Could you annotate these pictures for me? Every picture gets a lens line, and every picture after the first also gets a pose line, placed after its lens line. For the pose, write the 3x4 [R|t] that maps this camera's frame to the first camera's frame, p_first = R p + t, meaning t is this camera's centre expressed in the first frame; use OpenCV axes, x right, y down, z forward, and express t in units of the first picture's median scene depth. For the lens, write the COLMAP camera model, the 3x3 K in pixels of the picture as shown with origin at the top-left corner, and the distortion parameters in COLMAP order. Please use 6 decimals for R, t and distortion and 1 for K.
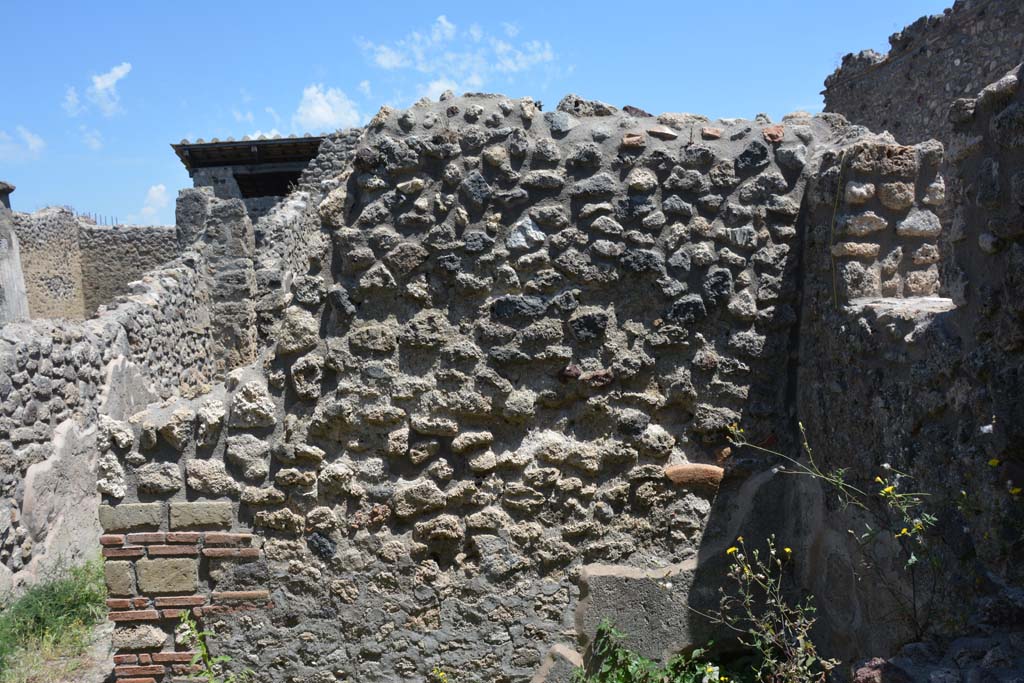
lens RADIAL K [[789.0, 0, 512.0], [0, 789.0, 341.5], [0, 0, 1]] dist [-0.164477, 0.112327]
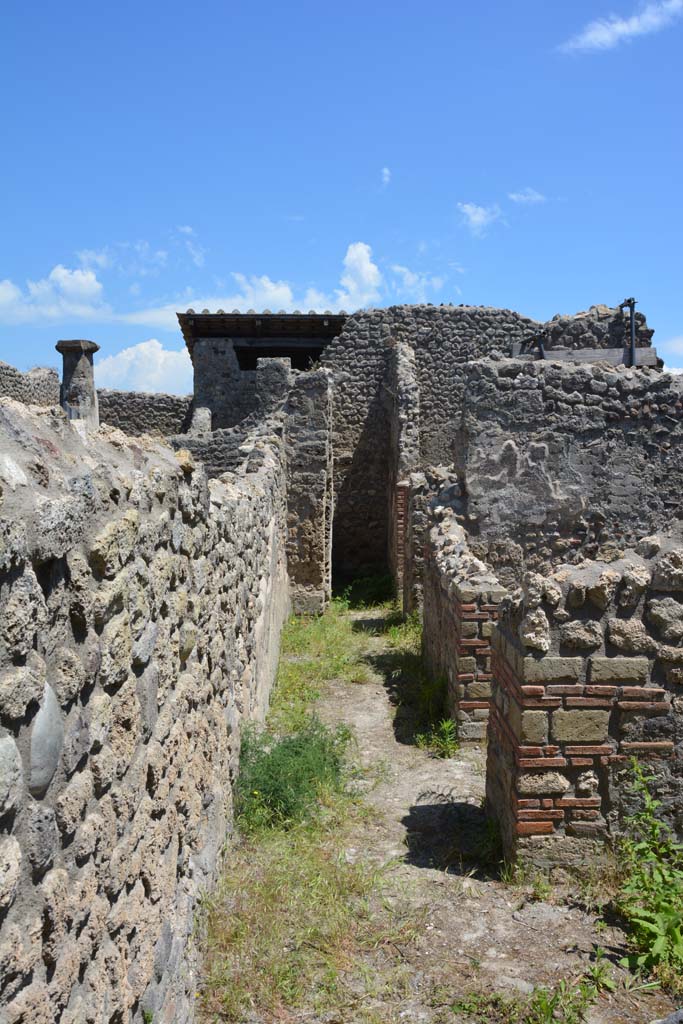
lens RADIAL K [[794.3, 0, 341.5], [0, 794.3, 512.0], [0, 0, 1]] dist [-0.160157, 0.123300]
pose [[0.996542, 0.060796, -0.056638, -0.741337], [-0.061834, 0.997946, -0.016758, 0.046371], [0.055502, 0.020202, 0.998254, -0.116431]]
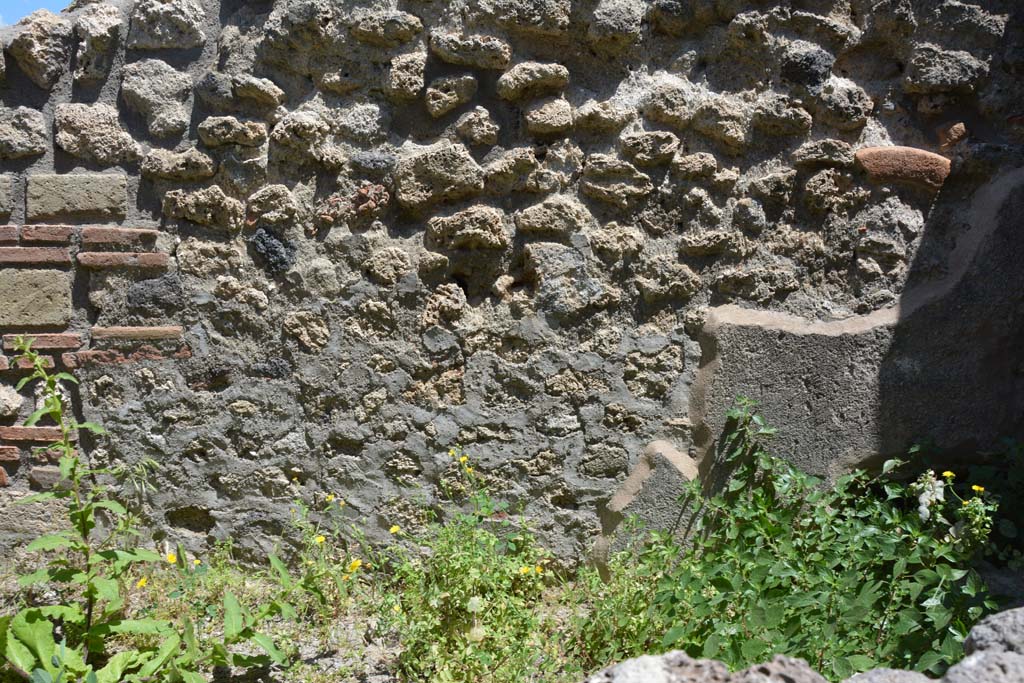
lens RADIAL K [[789.0, 0, 512.0], [0, 789.0, 341.5], [0, 0, 1]] dist [-0.164477, 0.112327]
pose [[0.998407, 0.047758, -0.030048, -0.039966], [-0.044375, 0.993519, 0.104645, 0.260752], [0.034851, -0.103144, 0.994056, 0.405807]]
